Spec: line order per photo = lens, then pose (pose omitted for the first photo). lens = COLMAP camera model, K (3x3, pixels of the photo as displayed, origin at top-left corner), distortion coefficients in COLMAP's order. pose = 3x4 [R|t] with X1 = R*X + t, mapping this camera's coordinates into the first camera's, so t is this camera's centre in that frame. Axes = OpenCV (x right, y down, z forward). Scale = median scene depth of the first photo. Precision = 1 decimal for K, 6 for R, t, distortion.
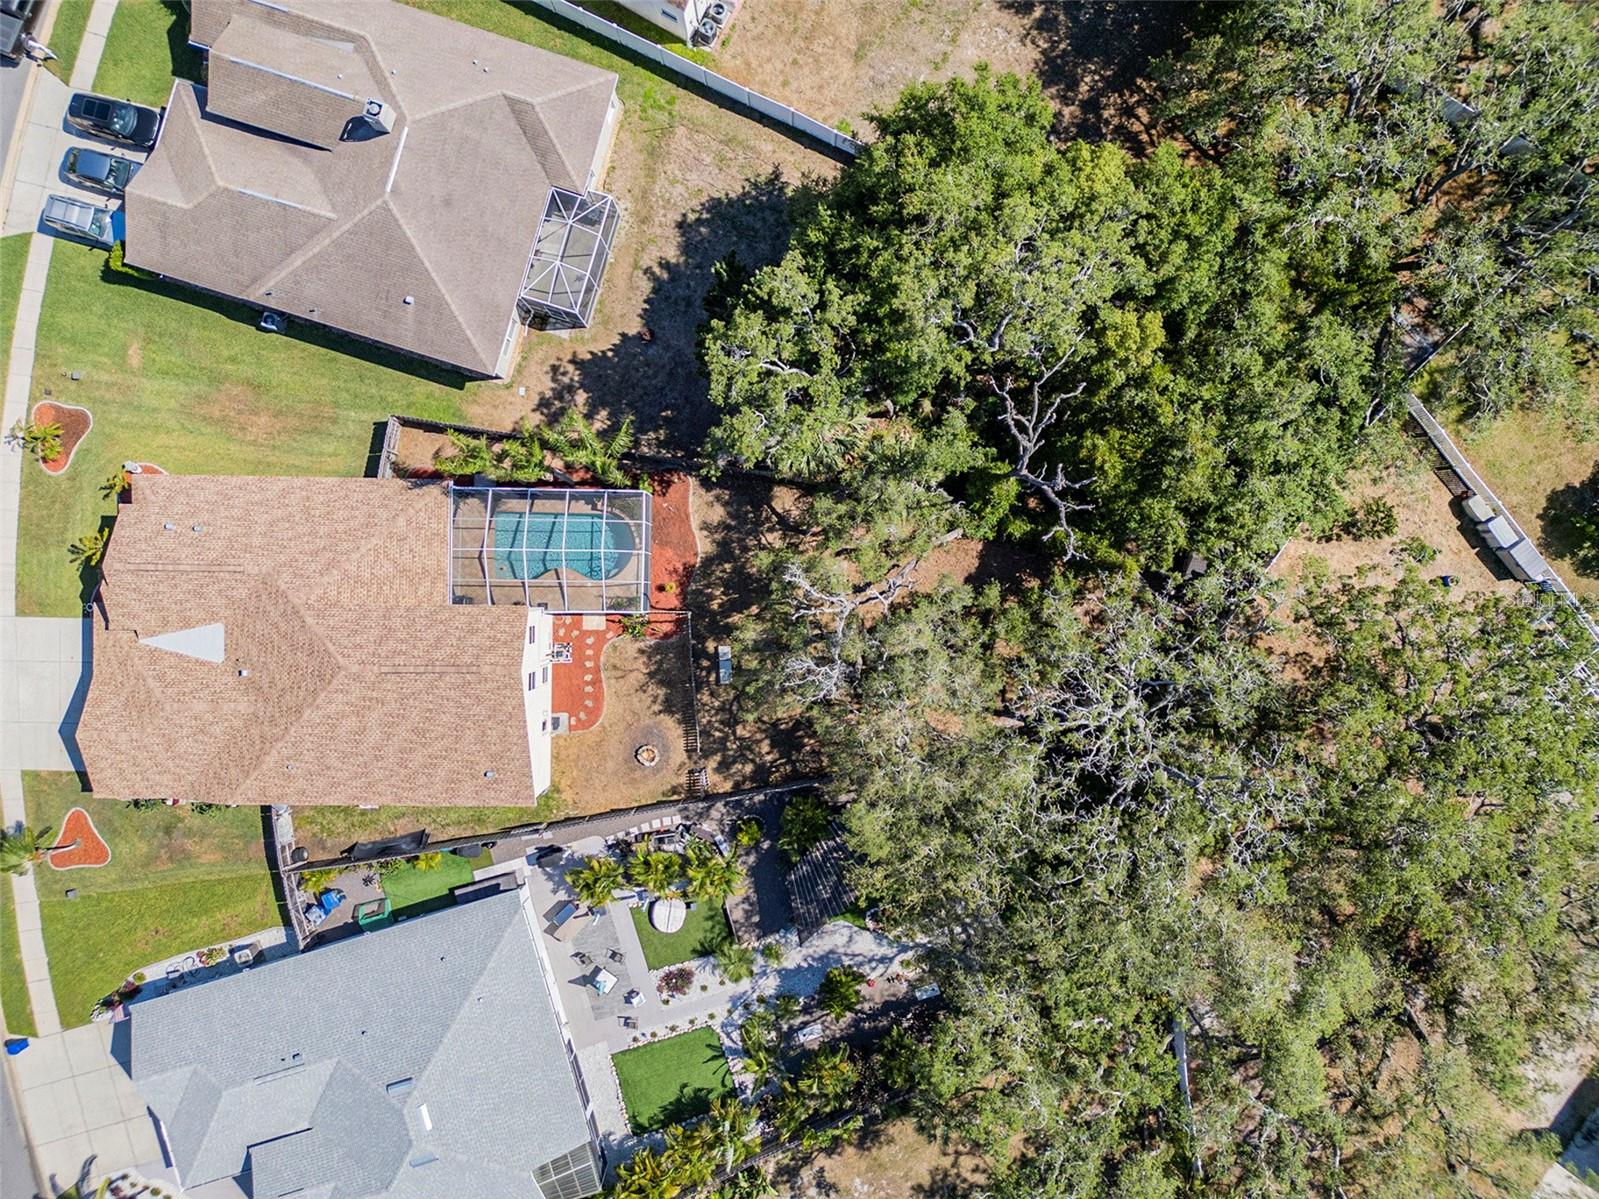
lens RADIAL K [[1149.2, 0, 801.7], [0, 1149.2, 598.7], [0, 0, 1]] dist [0.009465, 0.001138]
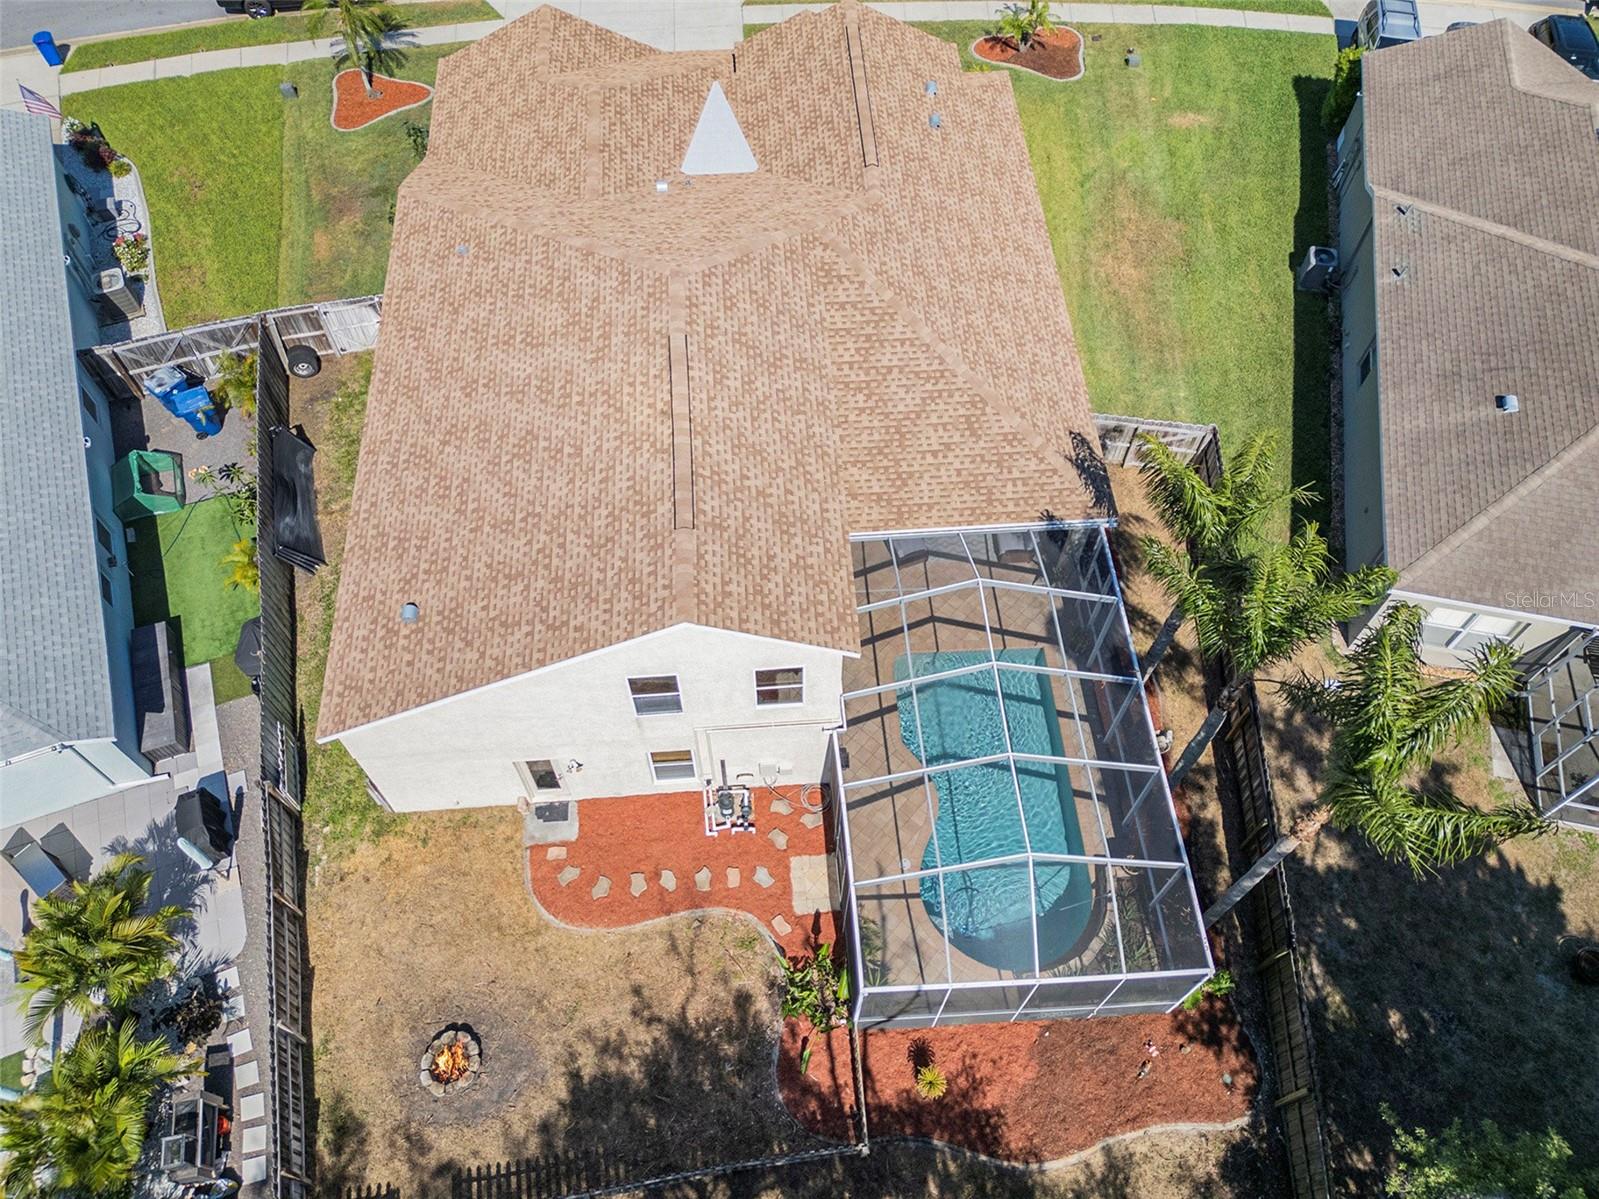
lens RADIAL K [[1149.2, 0, 808.6], [0, 1149.2, 605.6], [0, 0, 1]] dist [0.009465, 0.001138]
pose [[0.095930, 0.824965, -0.556982, -0.041186], [-0.995239, 0.069799, -0.068030, 0.041695], [-0.017245, 0.560857, 0.827733, 0.627681]]
